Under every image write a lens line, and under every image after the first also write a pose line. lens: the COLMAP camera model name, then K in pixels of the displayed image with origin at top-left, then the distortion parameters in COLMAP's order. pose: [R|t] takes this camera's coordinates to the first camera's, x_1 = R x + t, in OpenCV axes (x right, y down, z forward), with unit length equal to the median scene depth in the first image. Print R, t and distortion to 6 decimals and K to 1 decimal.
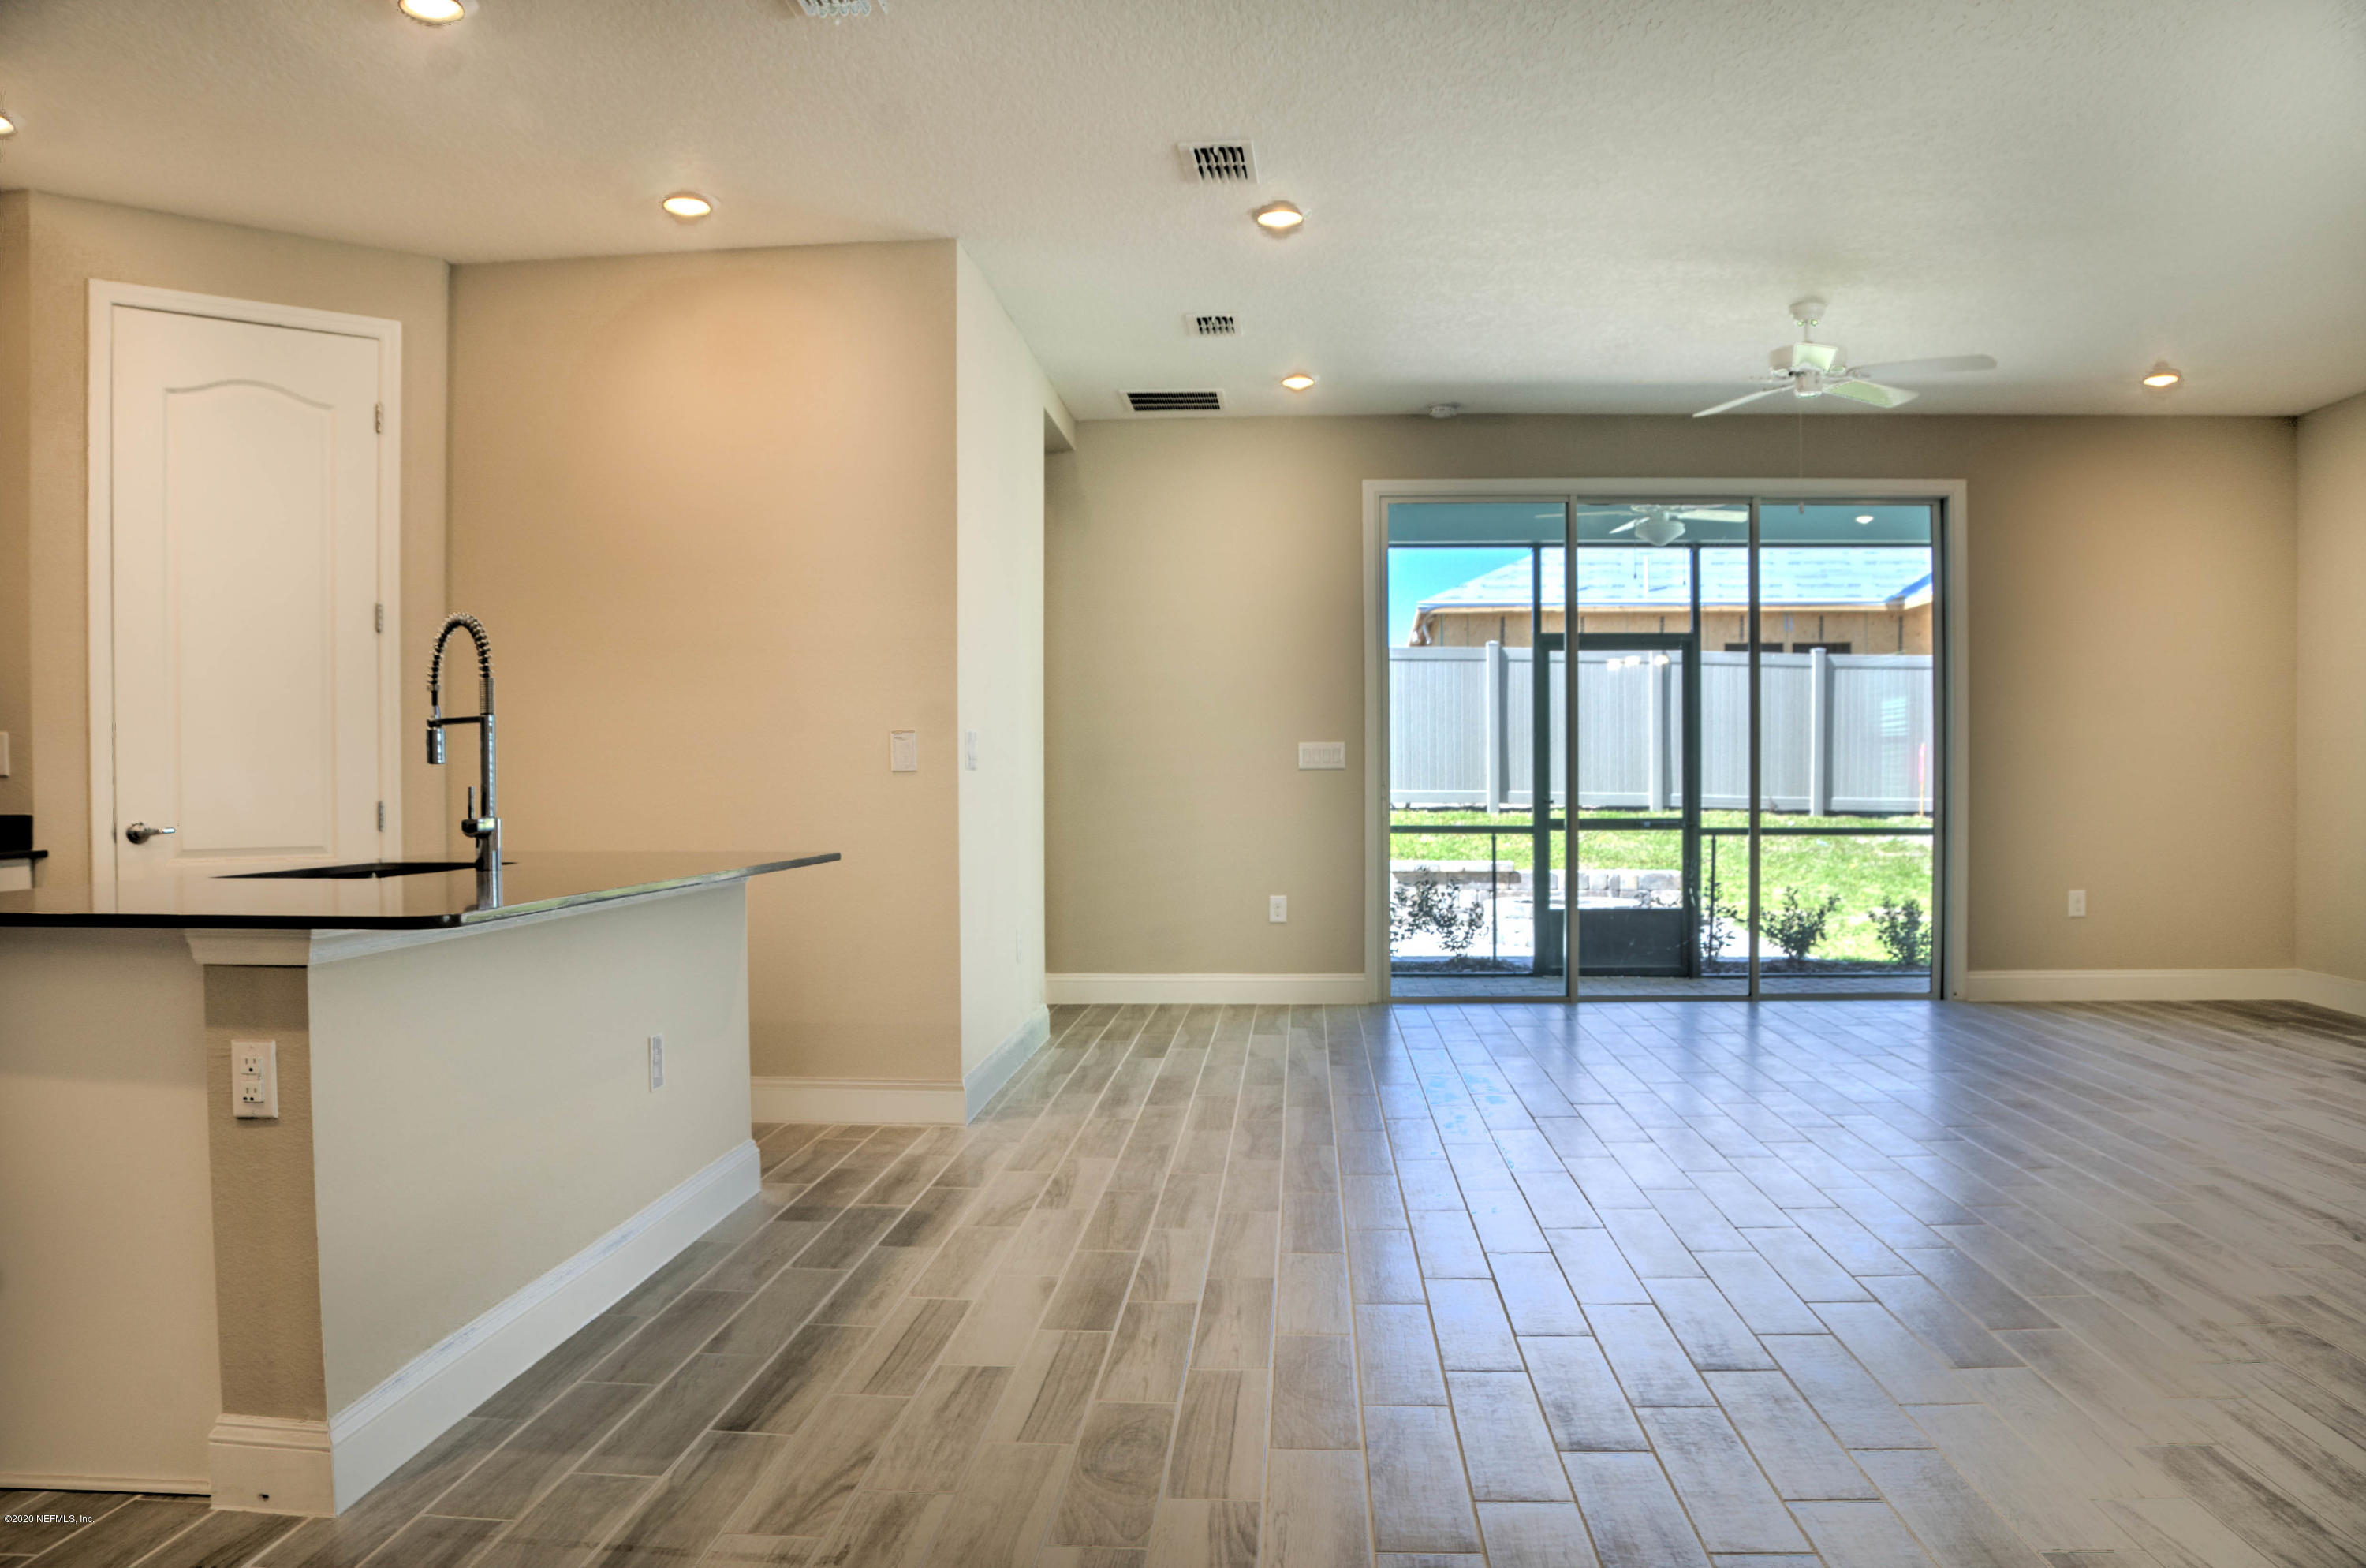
lens RADIAL K [[1853.1, 0, 1176.4], [0, 1853.1, 812.2], [0, 0, 1]] dist [-0.162962, 0.120933]
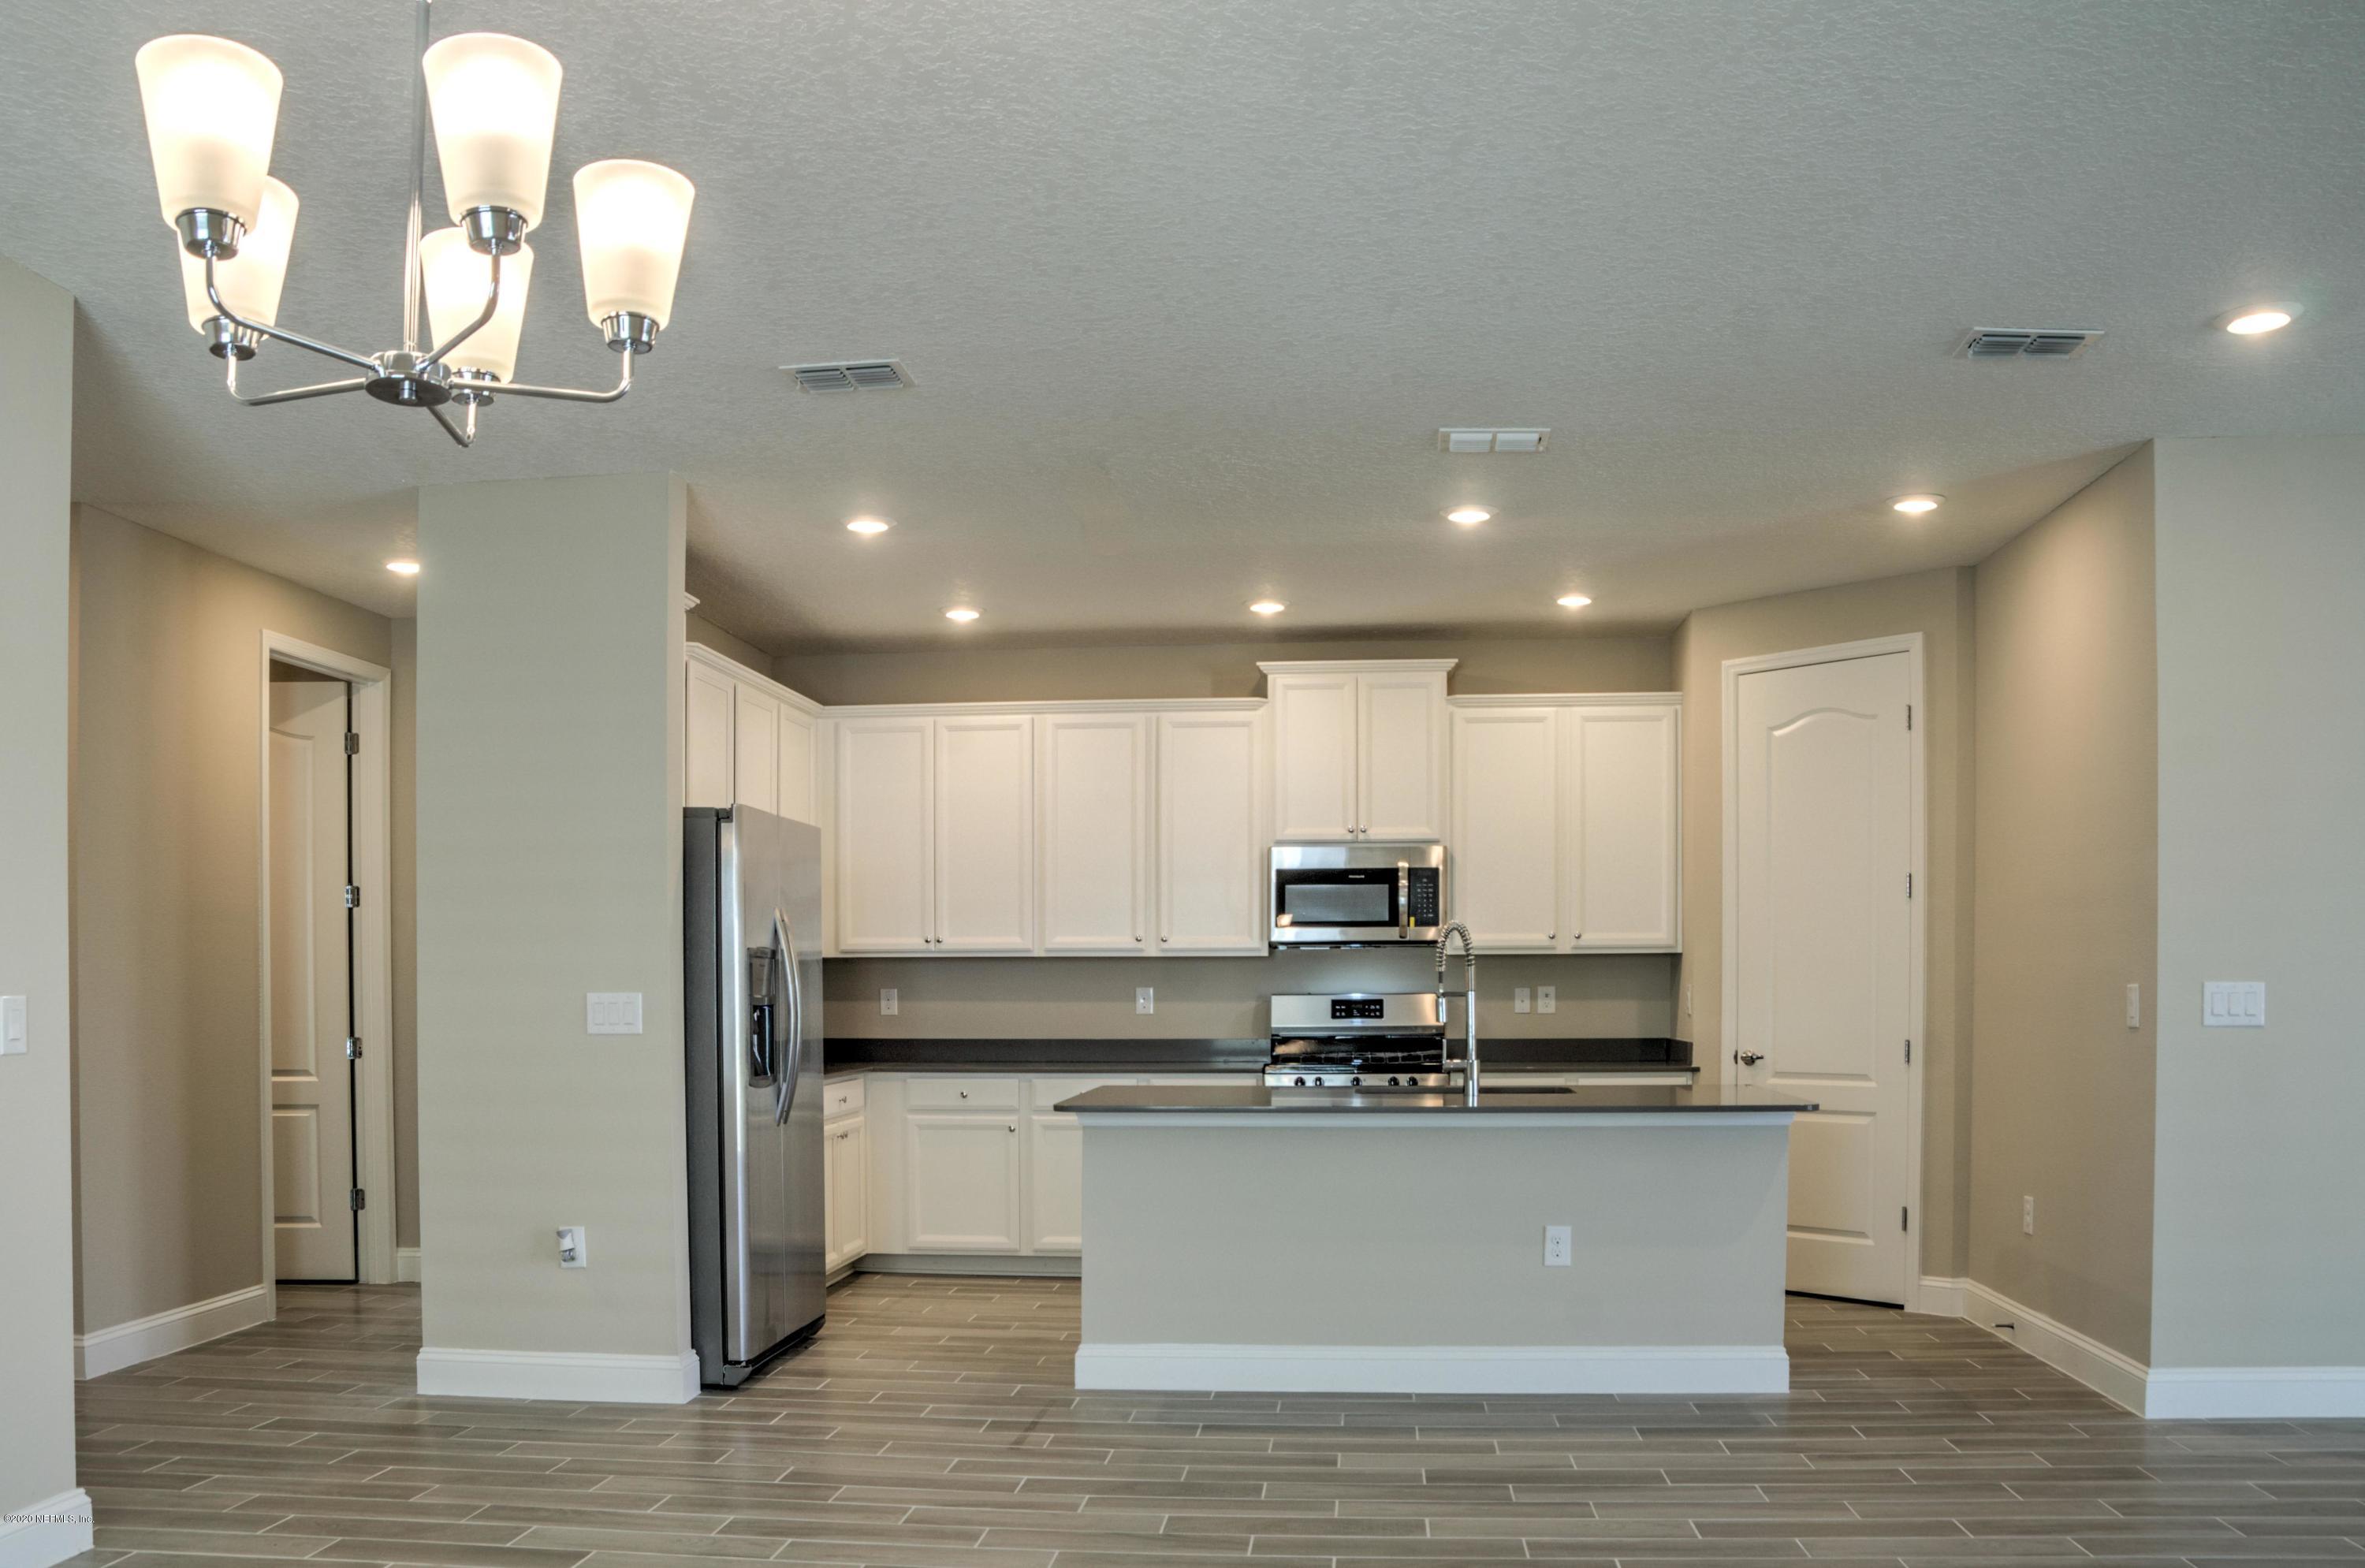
lens RADIAL K [[1939.1, 0, 1180.5], [0, 1939.1, 1017.0], [0, 0, 1]] dist [-0.167025, -0.003488]
pose [[-0.032816, 0.024347, -0.999165, 1.186482], [-0.013001, 0.999608, 0.024785, -0.066074], [0.999377, 0.013804, -0.032486, 0.795037]]
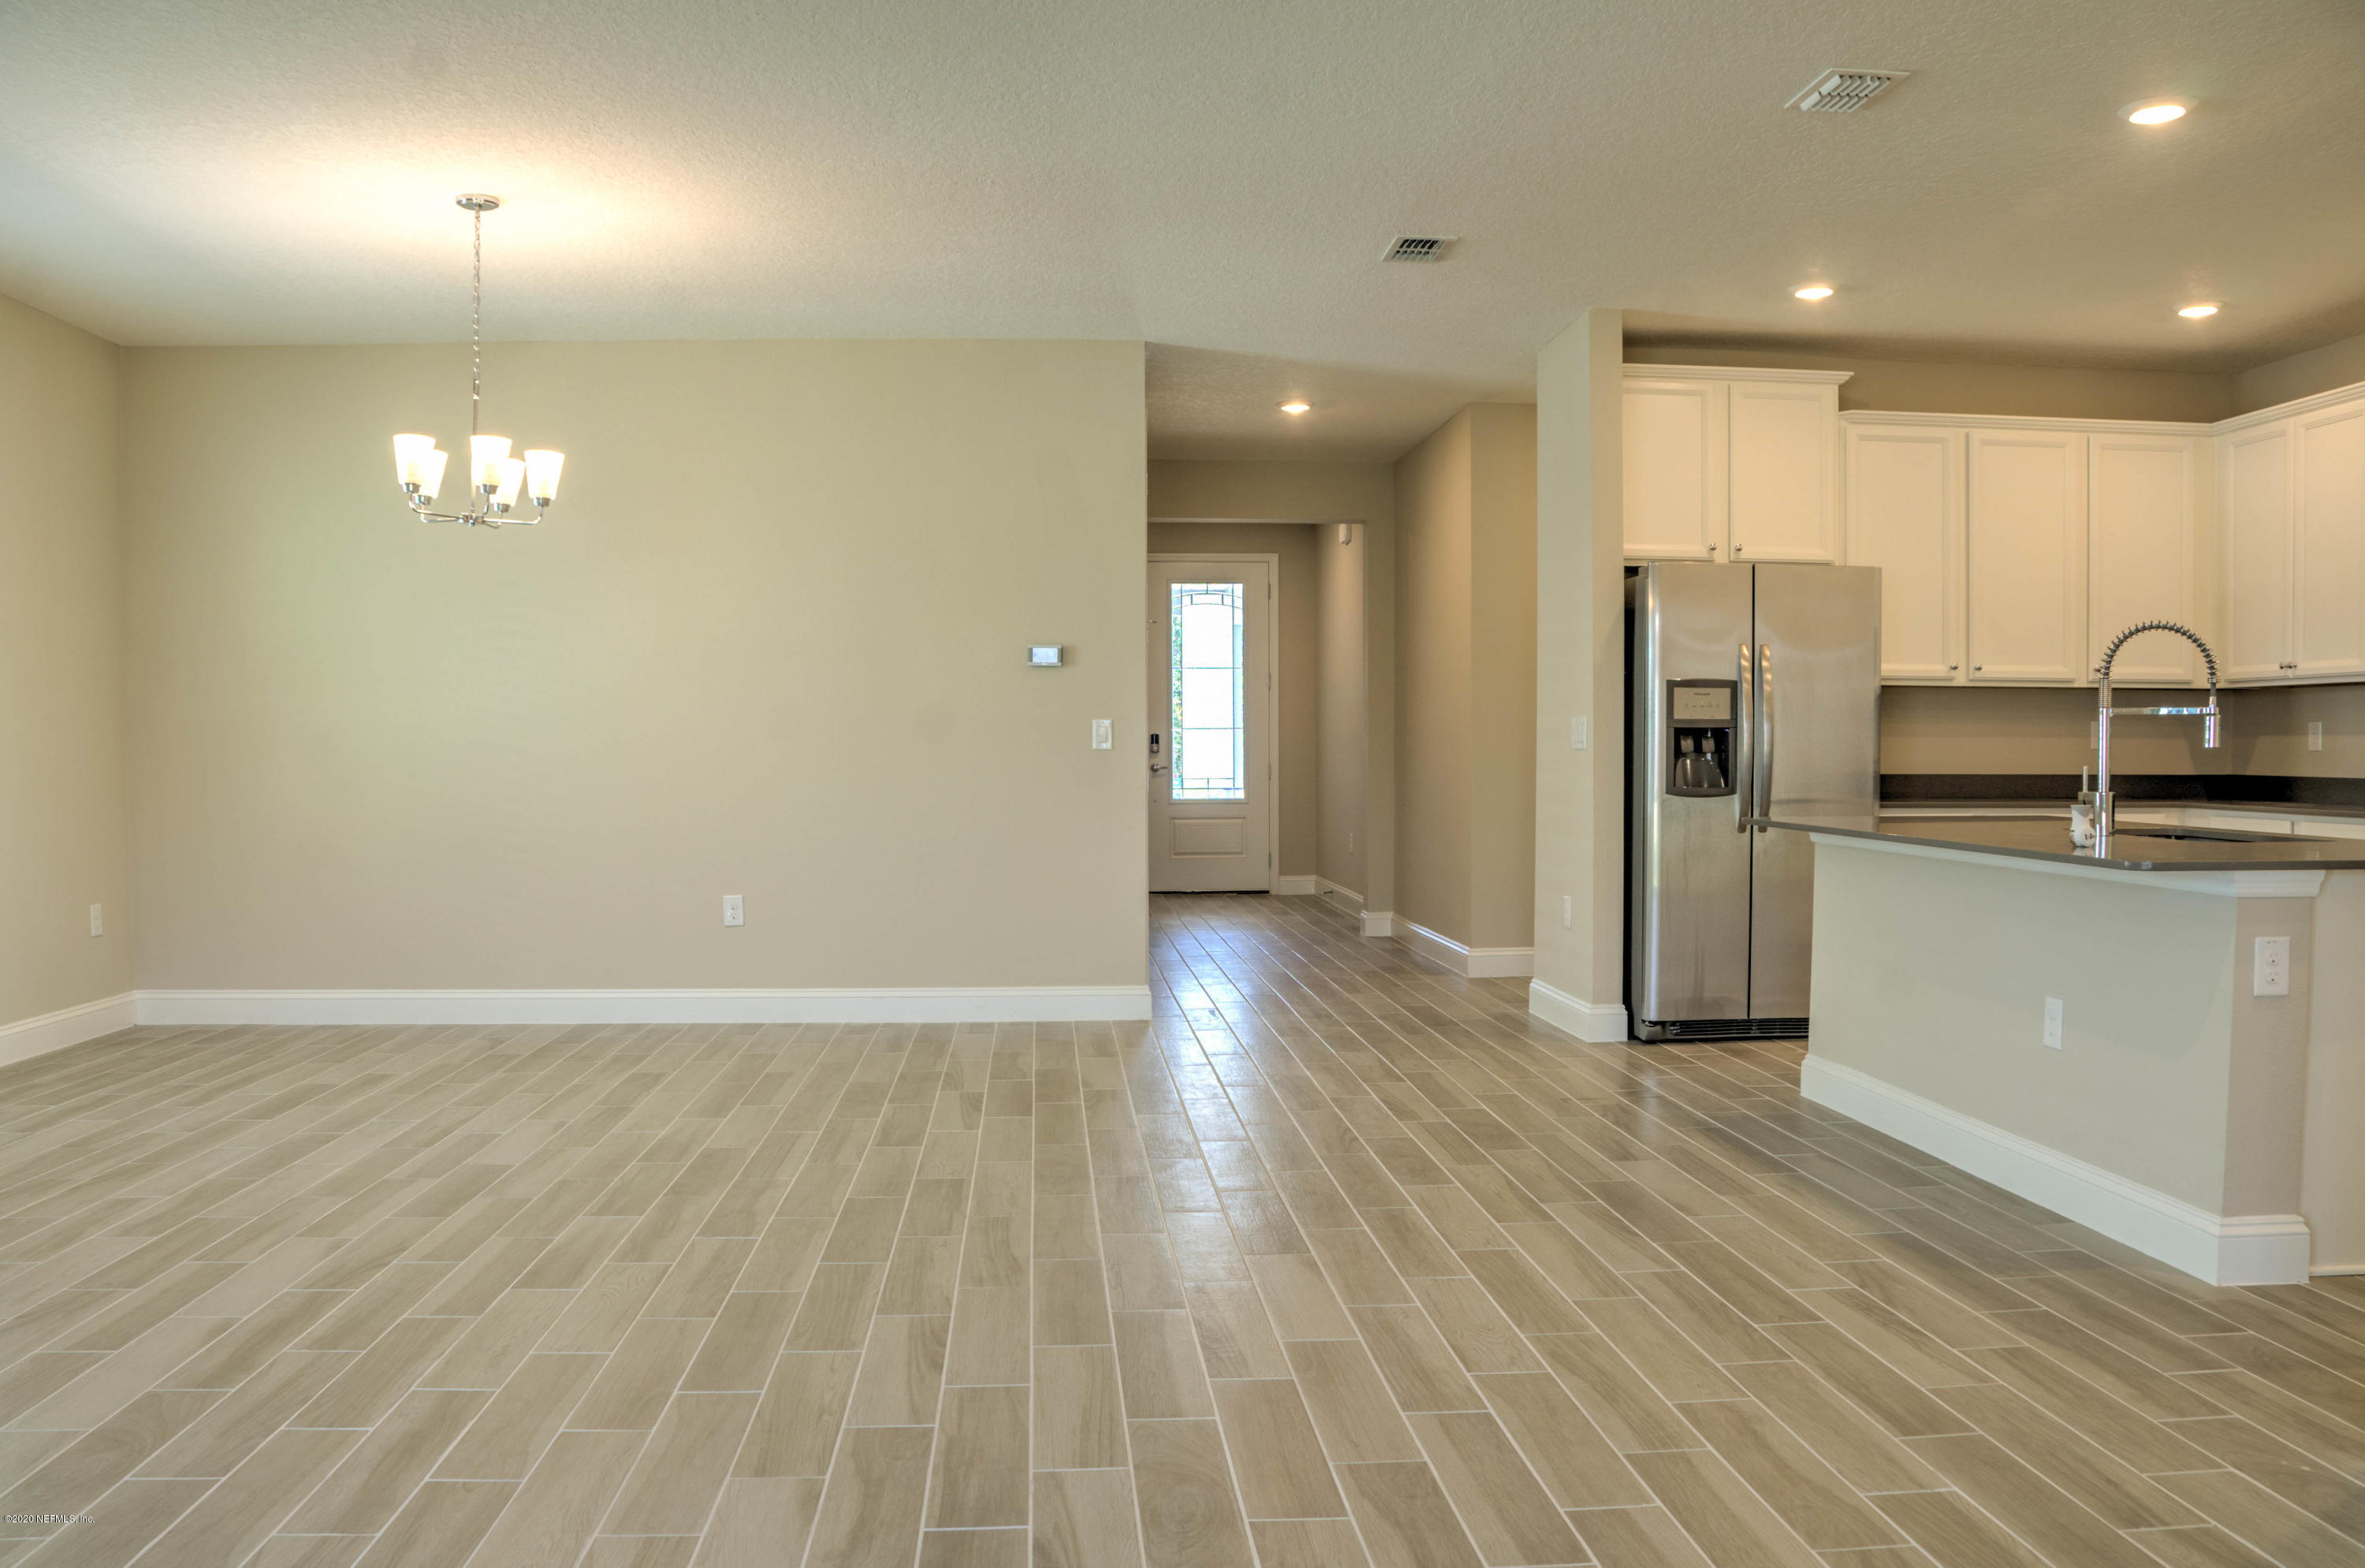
lens RADIAL K [[1864.8, 0, 1178.4], [0, 1864.8, 826.0], [0, 0, 1]] dist [-0.162446, 0.116005]
pose [[-0.990225, 0.012835, -0.138887, 0.394014], [0.004164, 0.998033, 0.062545, -0.050829], [0.139416, 0.061355, -0.988331, 2.059882]]
